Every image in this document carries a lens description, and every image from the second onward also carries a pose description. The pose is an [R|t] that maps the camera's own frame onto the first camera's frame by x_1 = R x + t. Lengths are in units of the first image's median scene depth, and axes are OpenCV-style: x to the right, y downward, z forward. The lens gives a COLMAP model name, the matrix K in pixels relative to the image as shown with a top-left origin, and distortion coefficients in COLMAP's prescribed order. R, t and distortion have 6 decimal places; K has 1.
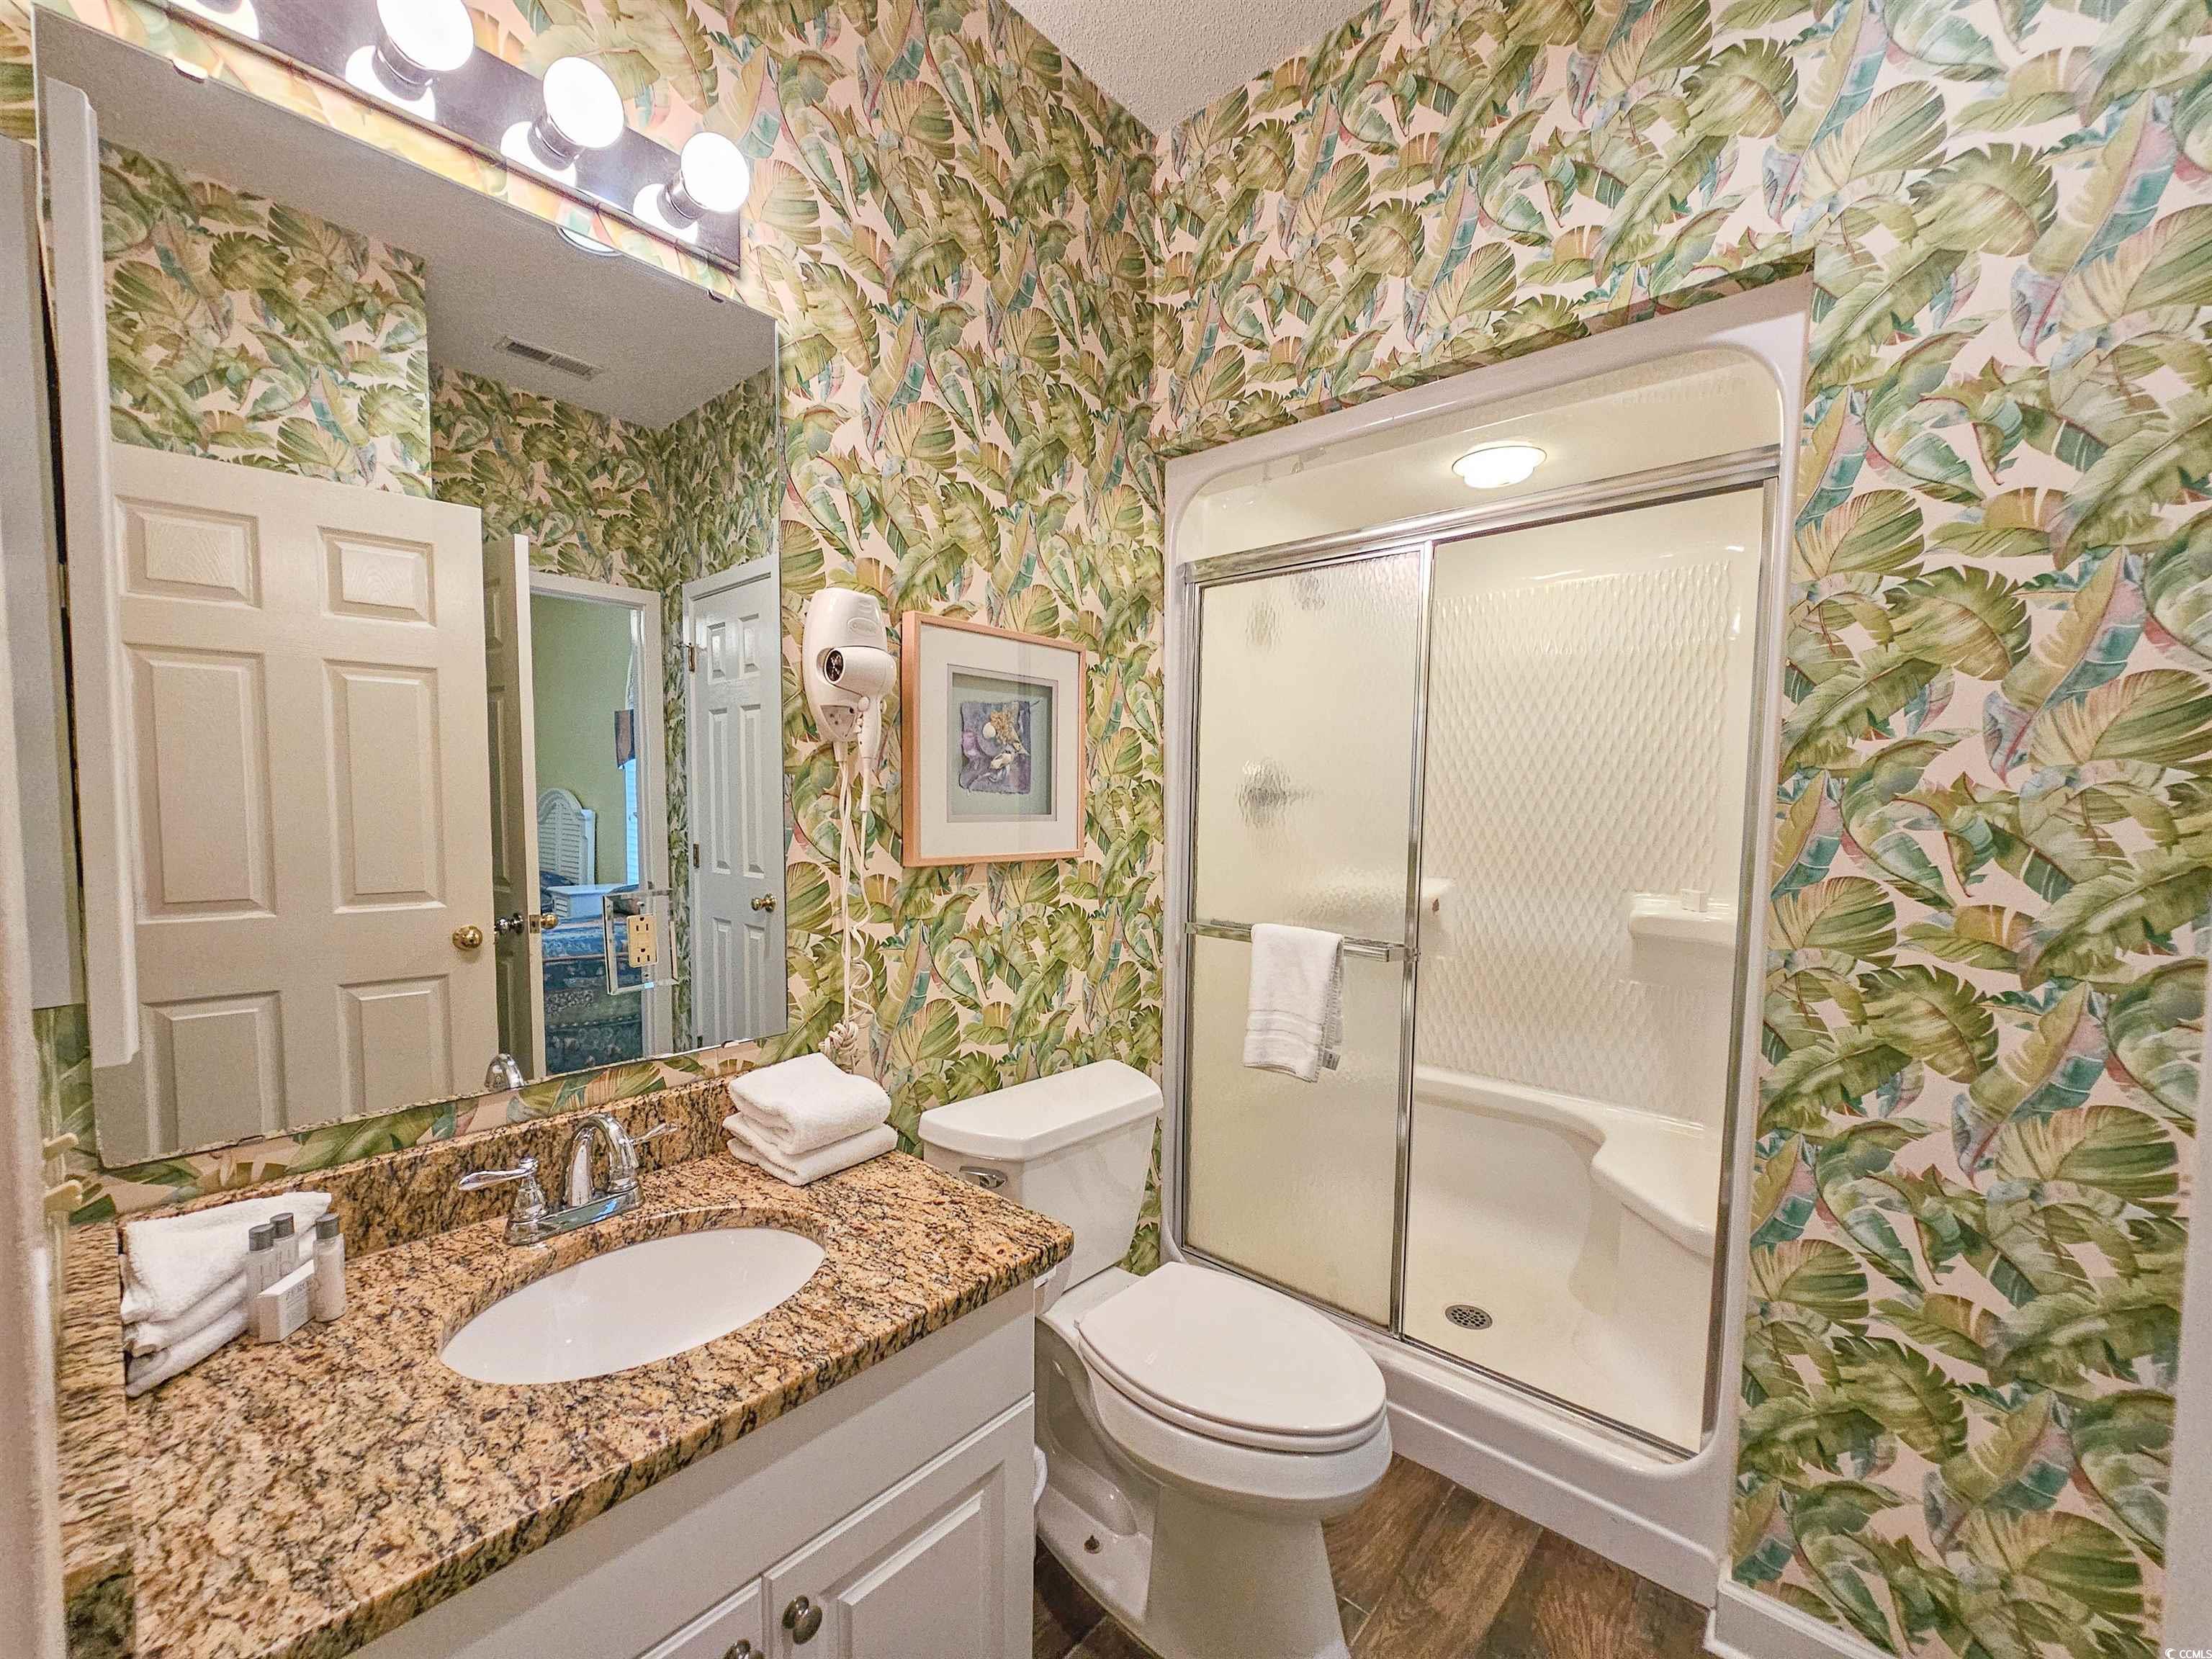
lens RADIAL K [[902.7, 0, 1111.1], [0, 902.7, 845.2], [0, 0, 1]] dist [-0.004359, -0.000511]
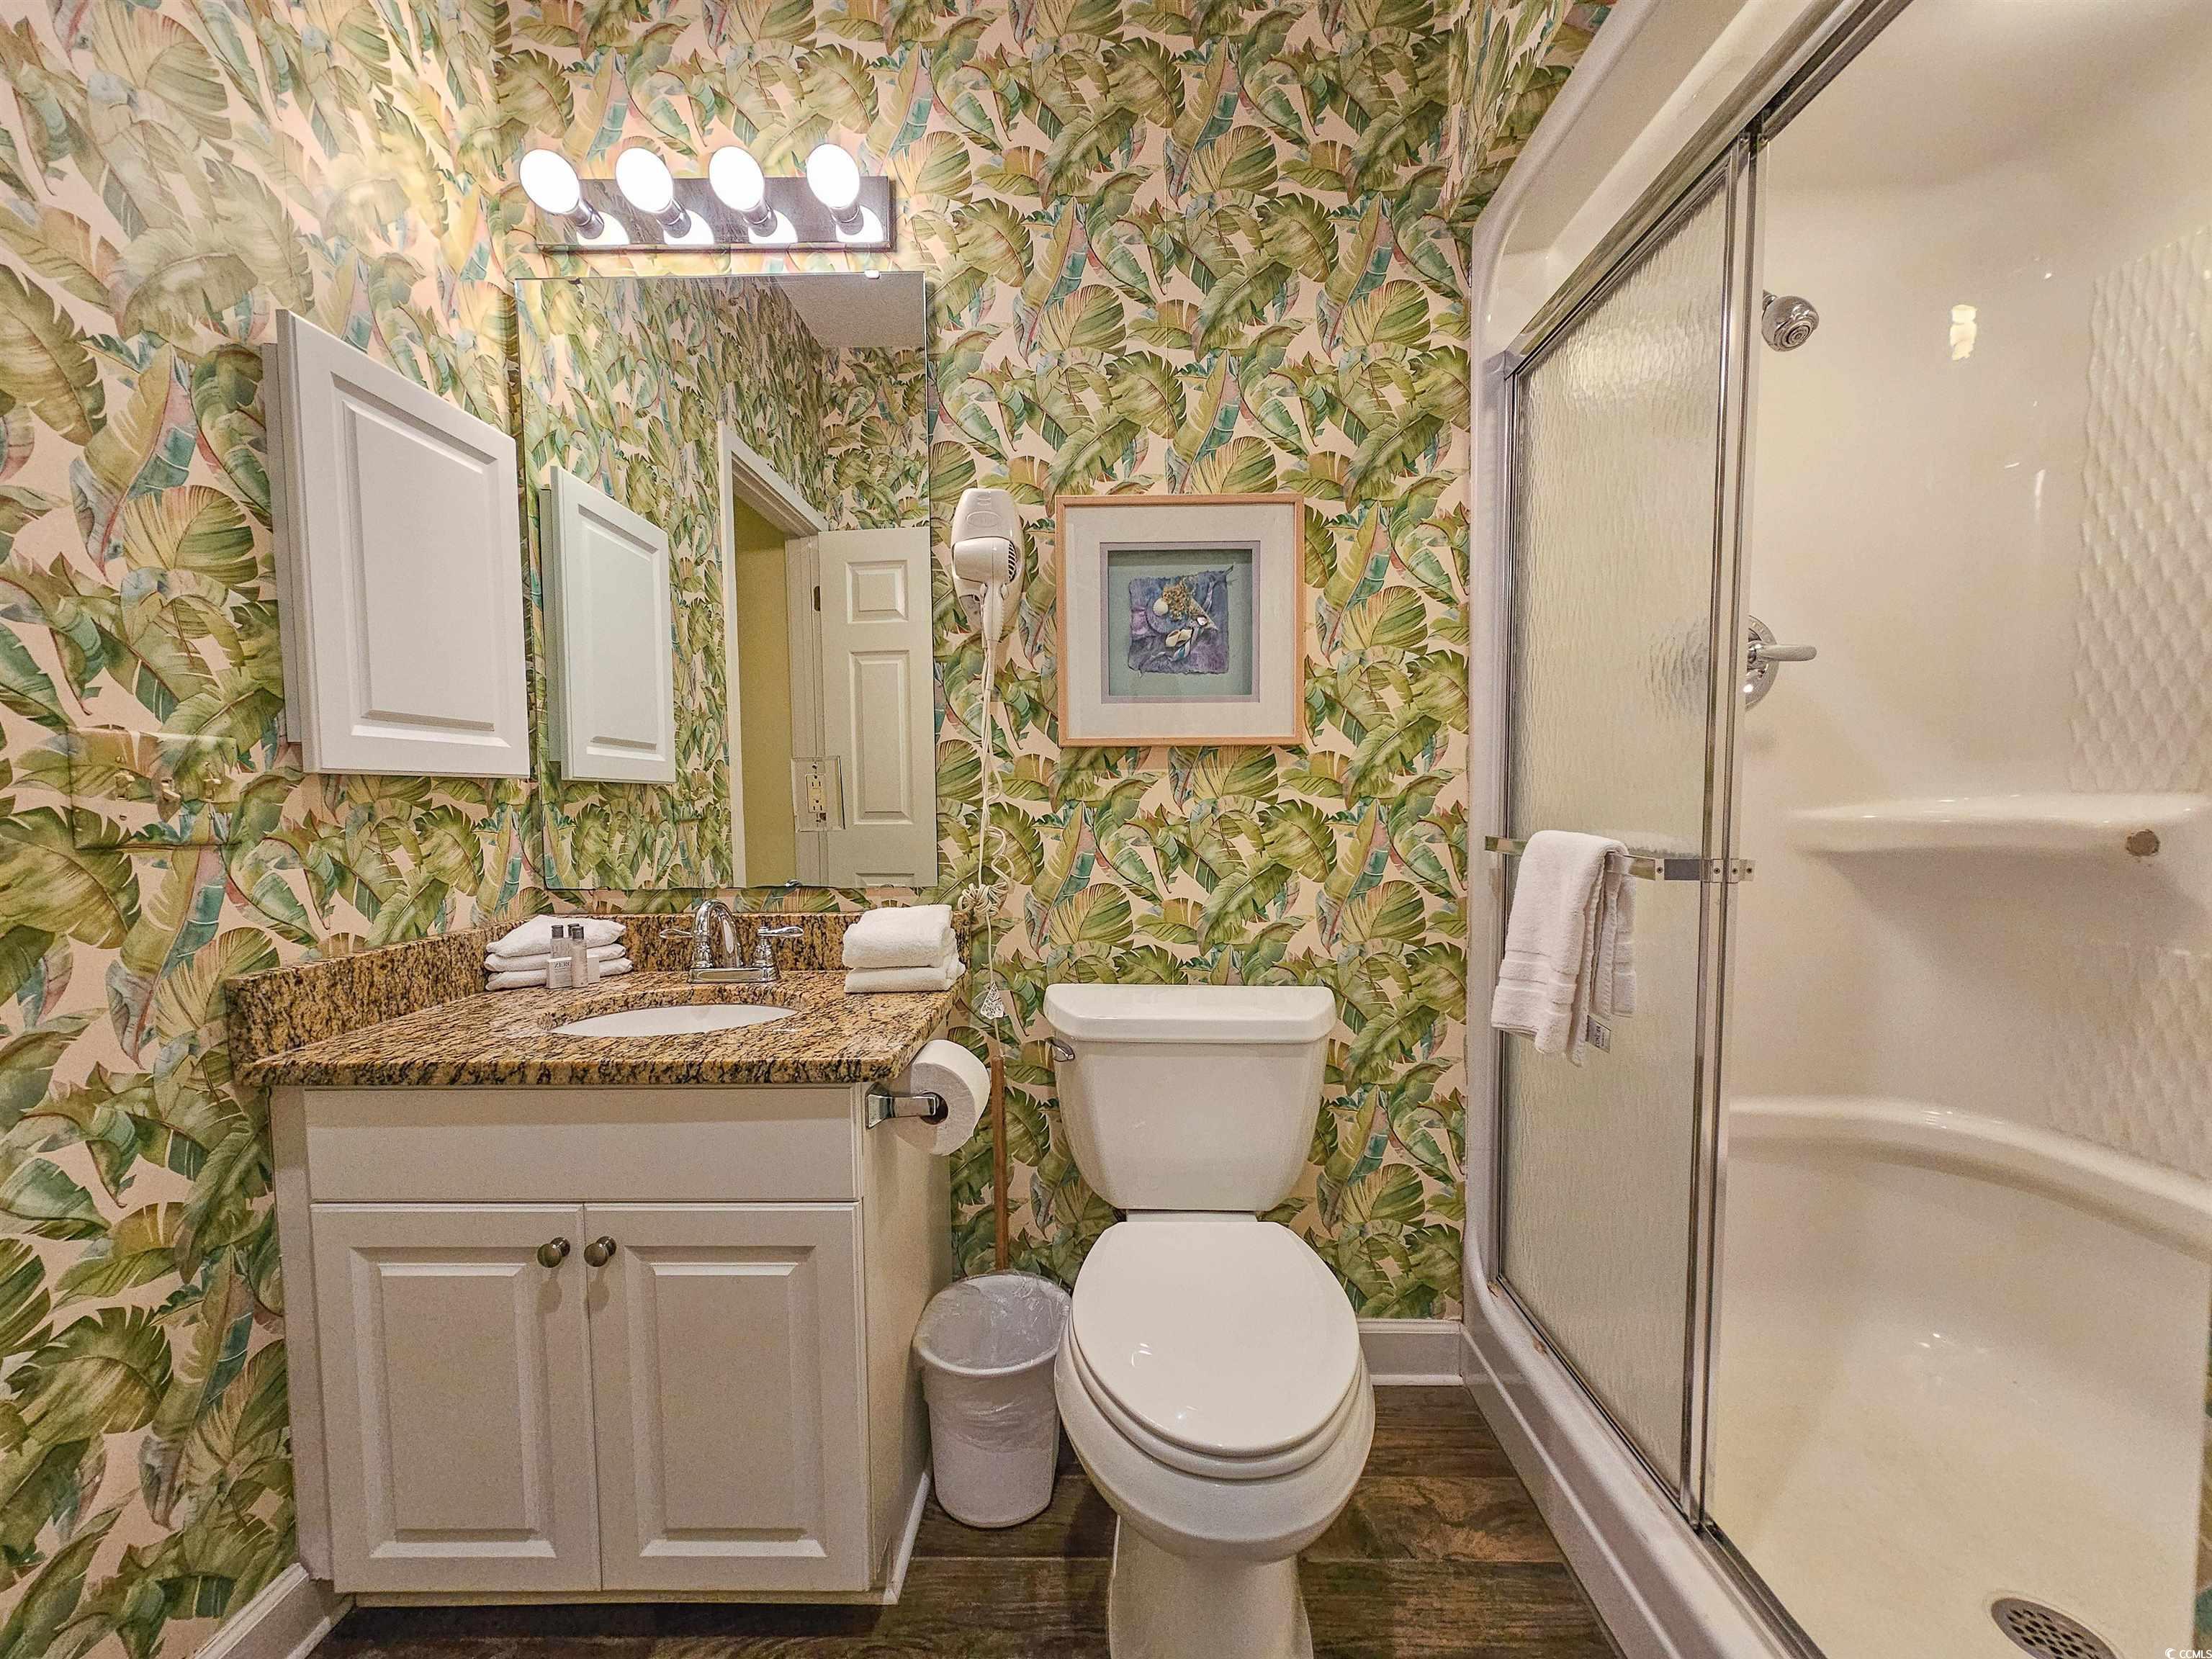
lens RADIAL K [[902.7, 0, 1111.1], [0, 902.7, 845.2], [0, 0, 1]] dist [-0.004359, -0.000511]
pose [[0.646779, 0.024171, -0.762294, 0.560934], [-0.023114, 0.999660, 0.012087, 0.113813], [0.762327, 0.009802, 0.647118, 0.350670]]
